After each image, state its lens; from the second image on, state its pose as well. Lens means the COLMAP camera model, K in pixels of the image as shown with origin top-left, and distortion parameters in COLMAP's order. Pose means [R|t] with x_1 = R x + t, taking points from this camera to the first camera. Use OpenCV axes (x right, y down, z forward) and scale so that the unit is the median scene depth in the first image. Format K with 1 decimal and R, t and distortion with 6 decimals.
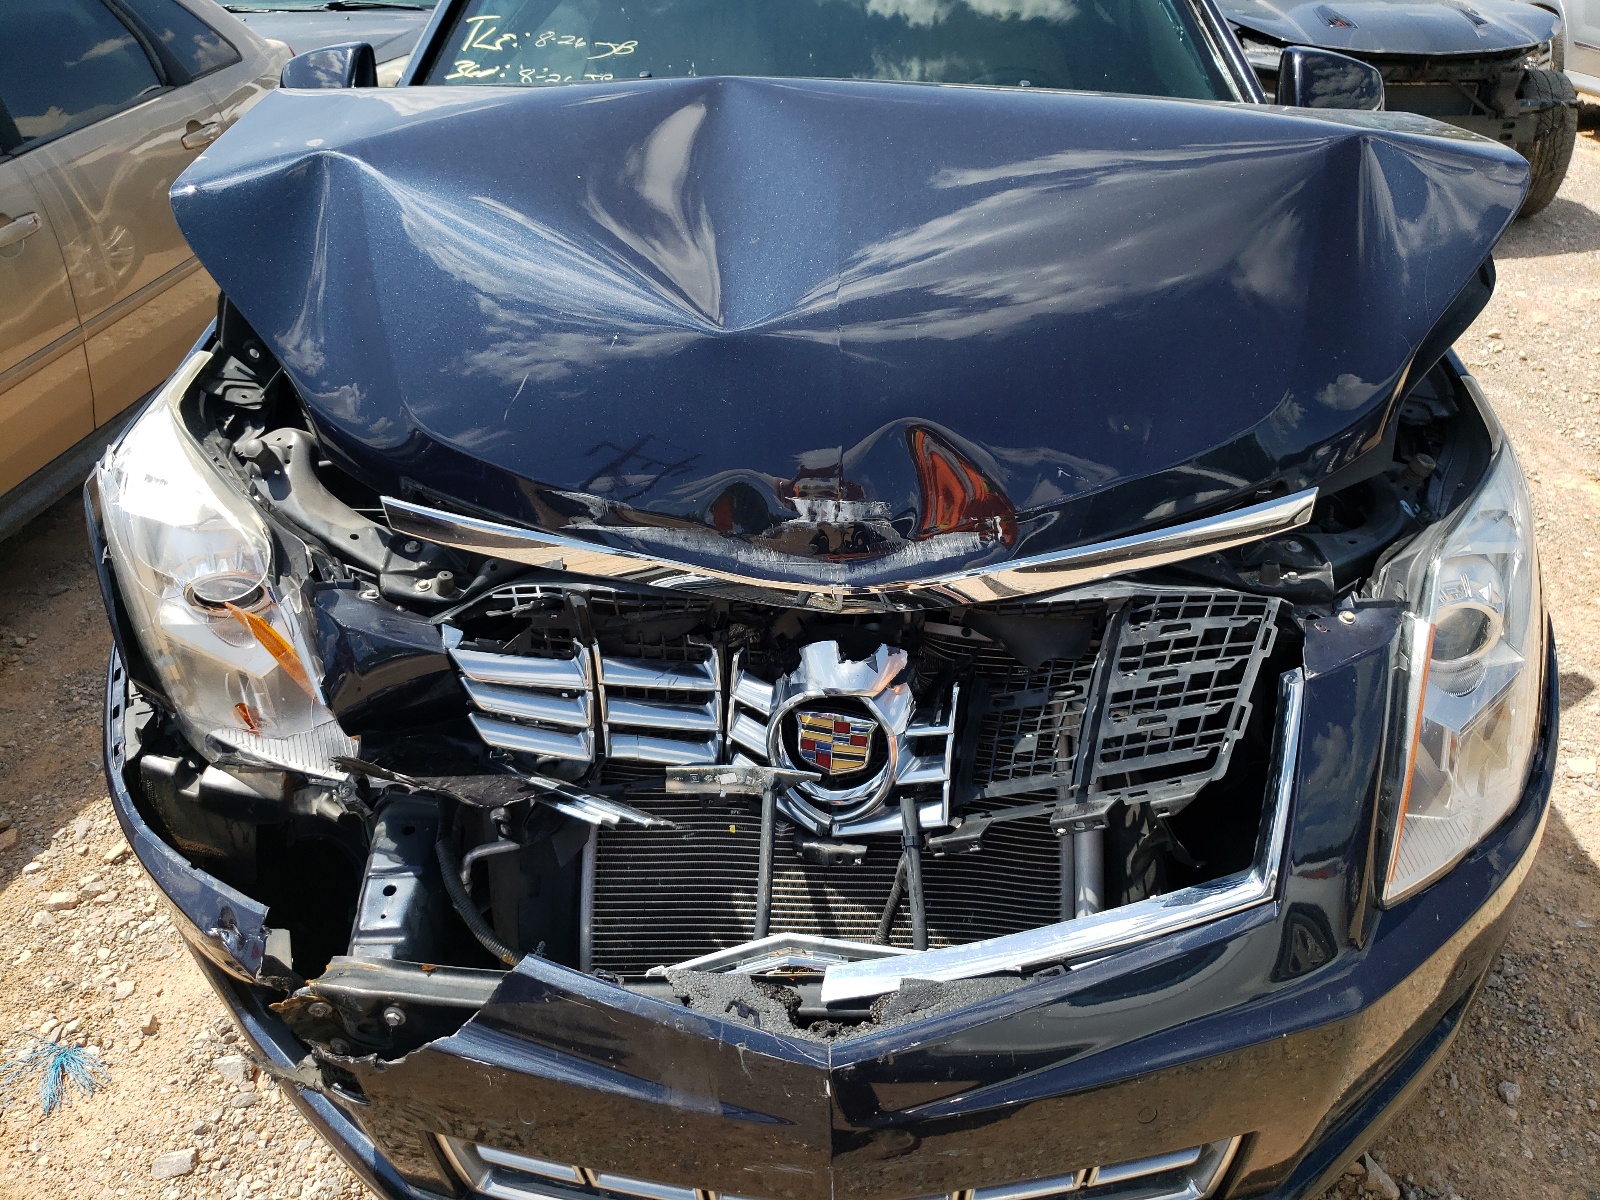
lens RADIAL K [[1292.4, 0, 796.7], [0, 1292.4, 558.4], [0, 0, 1]] dist [0.073245, -0.074009]
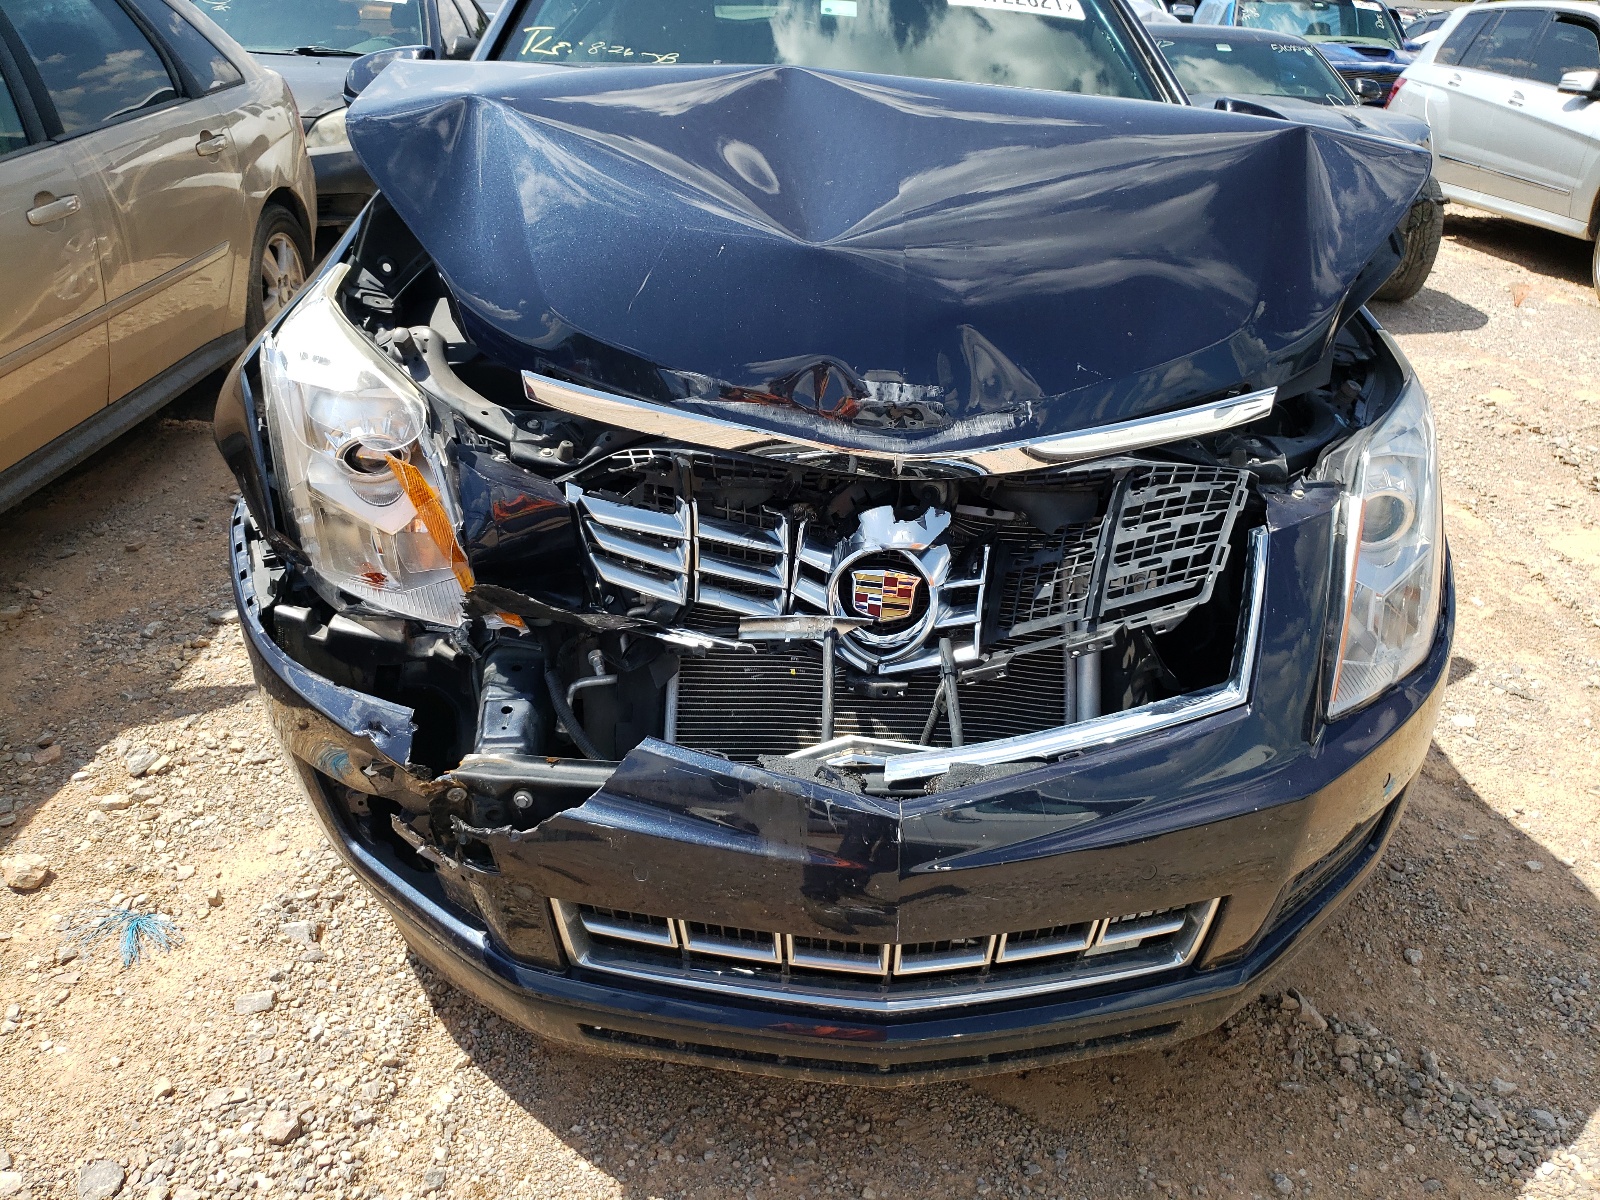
lens RADIAL K [[1292.4, 0, 796.7], [0, 1292.4, 558.4], [0, 0, 1]] dist [0.073245, -0.074009]
pose [[0.996445, 0.028357, 0.079327, -0.147052], [-0.023015, 0.997457, -0.067456, 0.189505], [-0.081038, 0.065390, 0.994564, -0.192680]]
